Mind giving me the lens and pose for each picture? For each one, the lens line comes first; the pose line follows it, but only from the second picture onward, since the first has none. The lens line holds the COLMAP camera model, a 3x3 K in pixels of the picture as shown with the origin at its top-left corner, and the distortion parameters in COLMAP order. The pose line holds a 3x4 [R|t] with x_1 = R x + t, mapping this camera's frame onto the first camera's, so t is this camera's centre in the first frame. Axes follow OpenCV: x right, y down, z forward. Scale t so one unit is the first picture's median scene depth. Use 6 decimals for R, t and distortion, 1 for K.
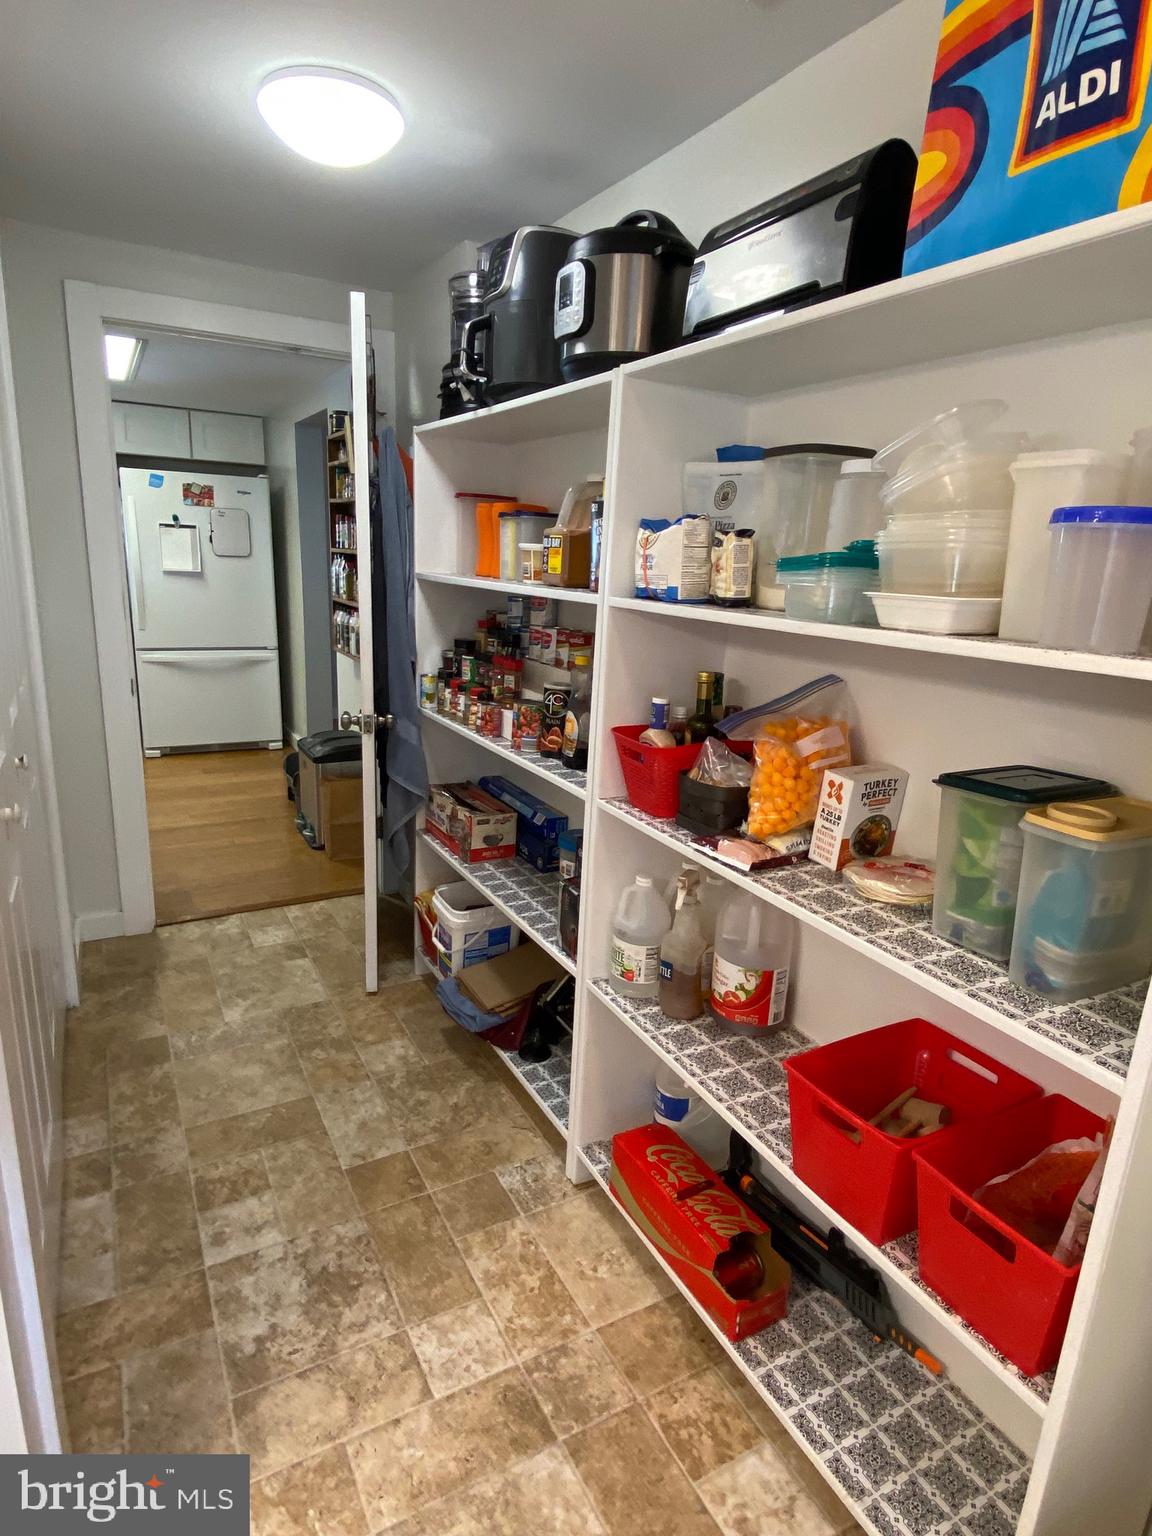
lens RADIAL K [[866.9, 0, 576.0], [0, 866.9, 768.0], [0, 0, 1]] dist [0.034112, -0.022424]
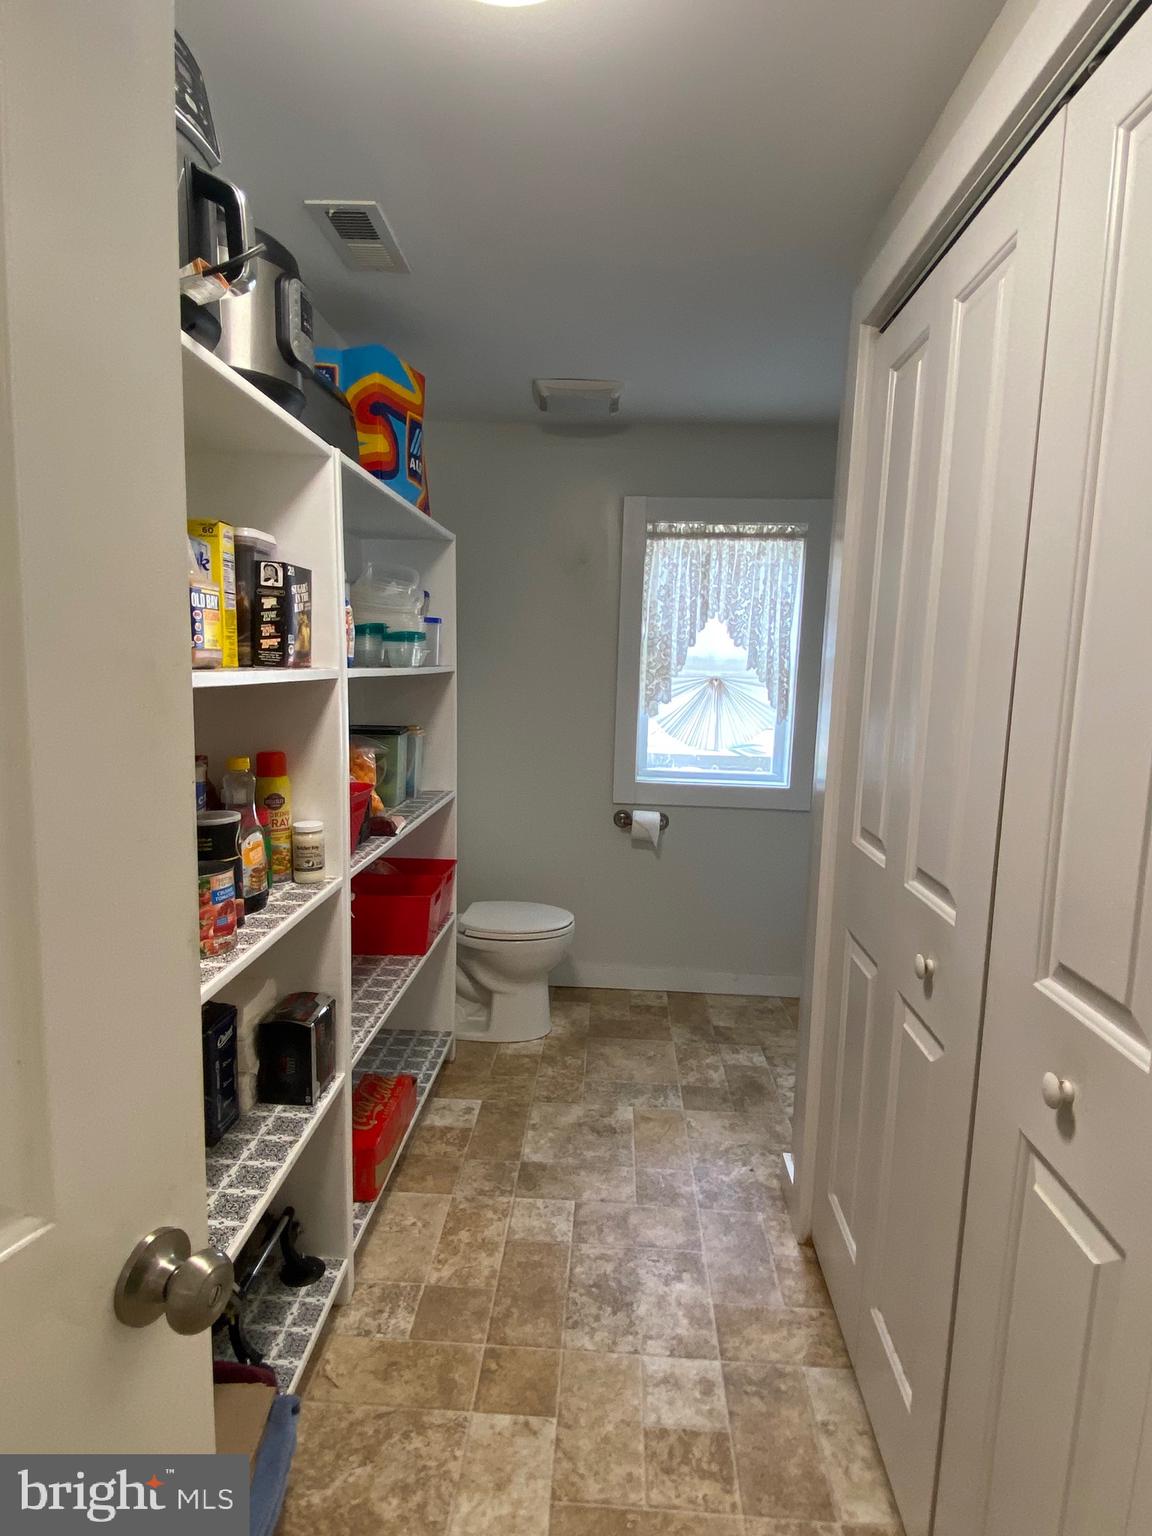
lens RADIAL K [[866.9, 0, 576.0], [0, 866.9, 768.0], [0, 0, 1]] dist [0.034112, -0.022424]
pose [[-0.848984, -0.131307, 0.511845, -0.709578], [0.069731, 0.932324, 0.354837, -0.418966], [-0.523798, 0.336942, -0.782372, 1.648566]]
